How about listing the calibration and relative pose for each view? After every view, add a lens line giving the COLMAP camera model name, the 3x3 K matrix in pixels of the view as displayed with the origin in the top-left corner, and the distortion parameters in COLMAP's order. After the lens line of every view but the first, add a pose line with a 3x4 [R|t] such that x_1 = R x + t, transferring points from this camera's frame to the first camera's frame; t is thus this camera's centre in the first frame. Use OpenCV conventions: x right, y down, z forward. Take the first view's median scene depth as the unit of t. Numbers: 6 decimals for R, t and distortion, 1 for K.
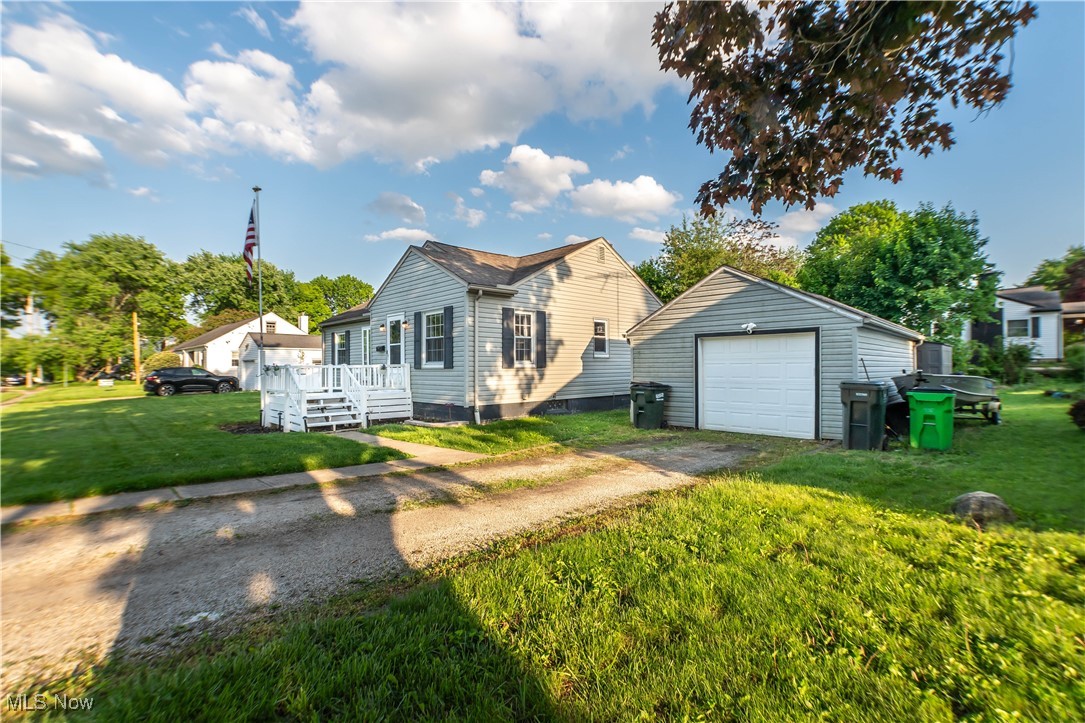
lens RADIAL K [[507.8, 0, 542.5], [0, 507.8, 361.5], [0, 0, 1]] dist [-0.023939, 0.000240]
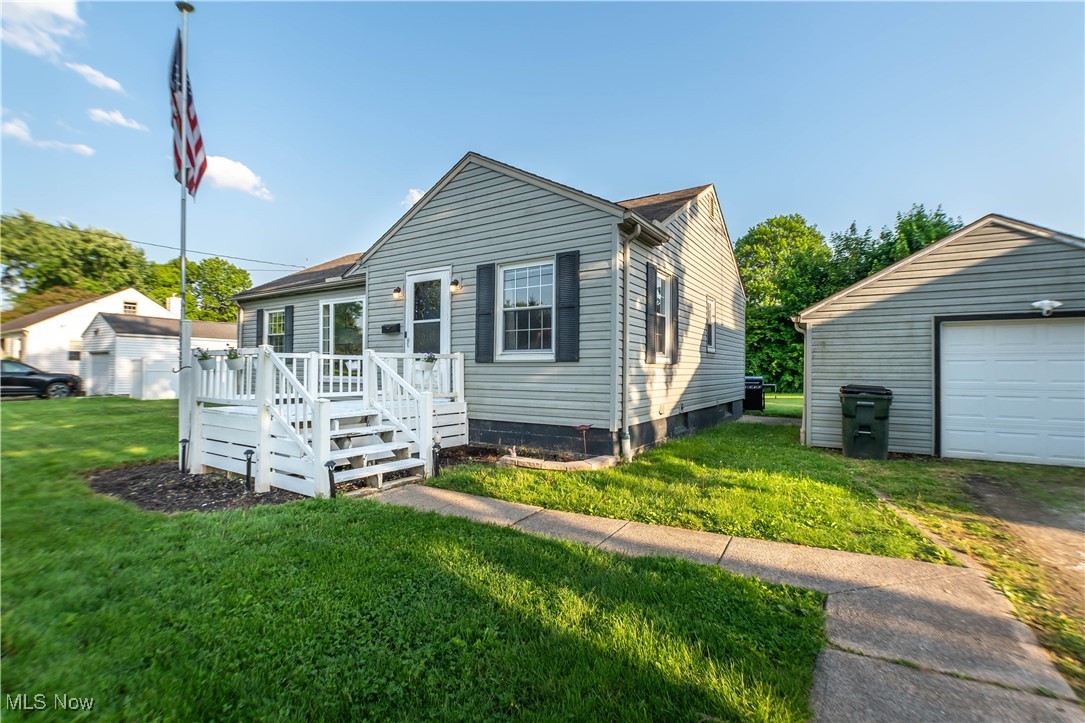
lens RADIAL K [[500.5, 0, 542.5], [0, 500.5, 361.5], [0, 0, 1]] dist [-0.039028, 0.005119]
pose [[0.971172, 0.017415, 0.237743, -0.180349], [-0.015684, 0.999835, -0.009171, 0.010144], [-0.237863, 0.005178, 0.971285, 0.244096]]
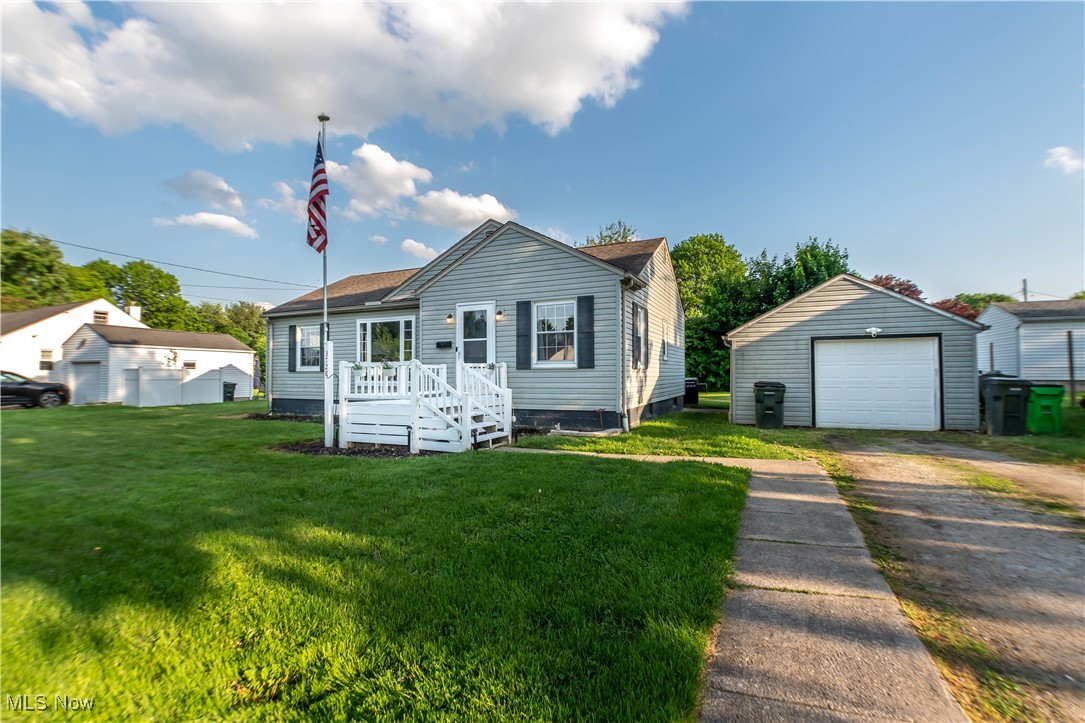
lens RADIAL K [[490.7, 0, 549.7], [0, 490.7, 360.3], [0, 0, 1]] dist [-0.028813, 0.000248]
pose [[0.925313, 0.013760, 0.378955, -0.290693], [-0.005321, 0.999714, -0.023307, 0.010471], [-0.379167, 0.019550, 0.925122, 0.134846]]
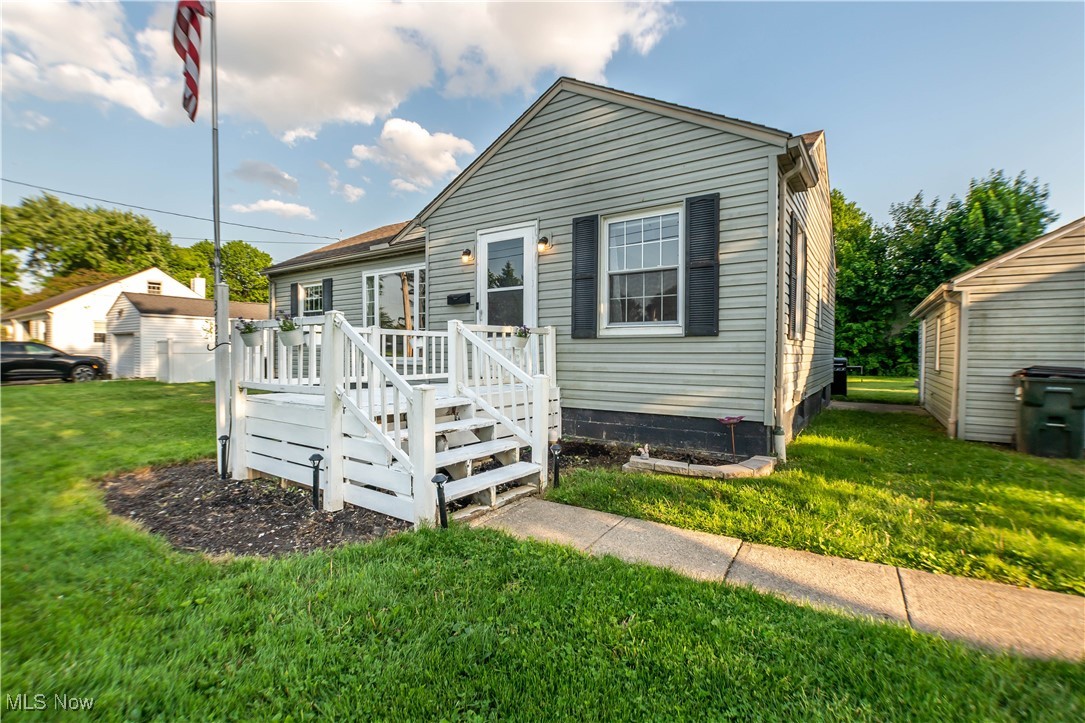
lens RADIAL K [[500.5, 0, 542.5], [0, 500.5, 361.5], [0, 0, 1]] dist [-0.039028, 0.005119]
pose [[0.978777, 0.008465, 0.204755, -0.214617], [-0.014066, 0.999565, 0.025911, 0.014046], [-0.204447, -0.028242, 0.978470, 0.315042]]
